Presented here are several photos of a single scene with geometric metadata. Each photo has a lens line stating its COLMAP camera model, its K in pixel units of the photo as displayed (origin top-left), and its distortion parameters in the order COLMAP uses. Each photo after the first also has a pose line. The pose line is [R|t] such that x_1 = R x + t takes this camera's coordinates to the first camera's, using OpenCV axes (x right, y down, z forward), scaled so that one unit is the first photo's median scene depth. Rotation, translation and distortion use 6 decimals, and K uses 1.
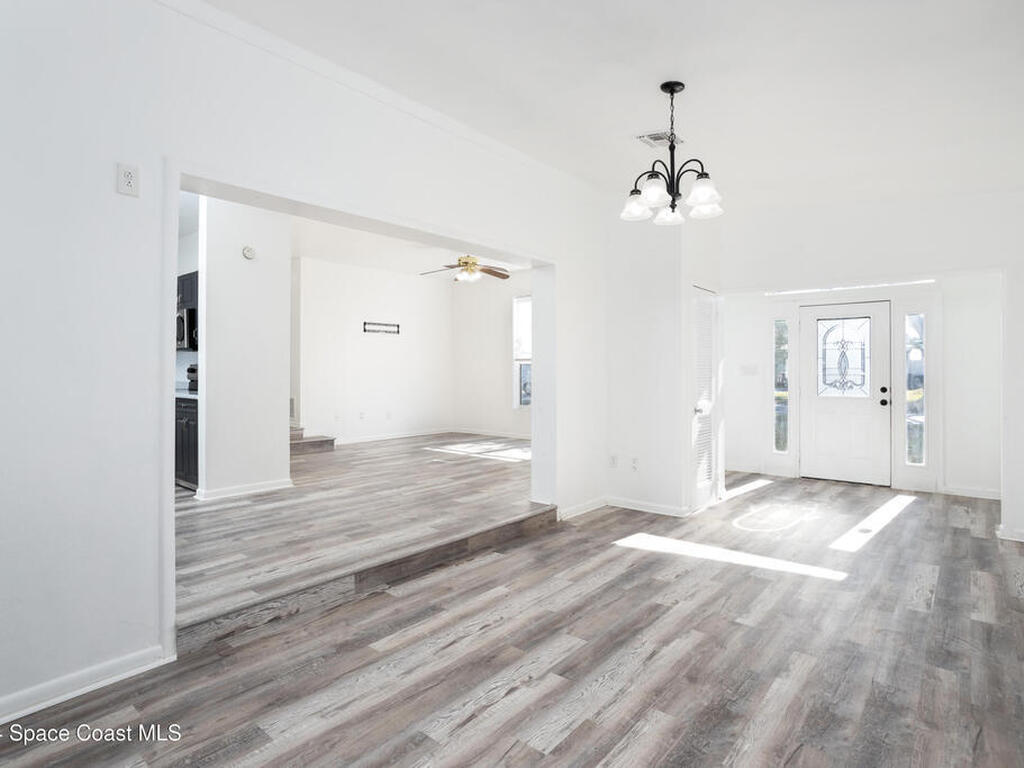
lens RADIAL K [[544.7, 0, 511.3], [0, 544.7, 365.7], [0, 0, 1]] dist [-0.003662, -0.000419]
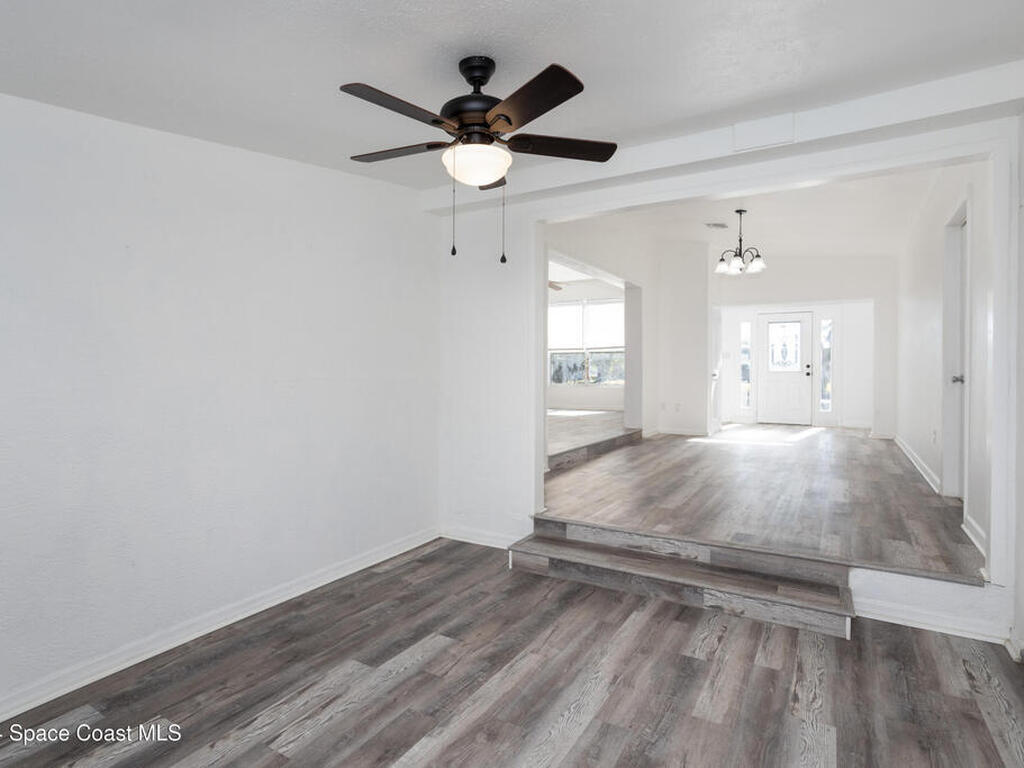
lens RADIAL K [[557.9, 0, 515.6], [0, 557.9, 381.6], [0, 0, 1]] dist [0.000103, 0.002979]
pose [[0.985631, -0.002590, 0.168892, -0.461880], [-0.001702, 0.999679, 0.025265, 0.049530], [-0.168903, -0.025190, 0.985311, -0.501501]]
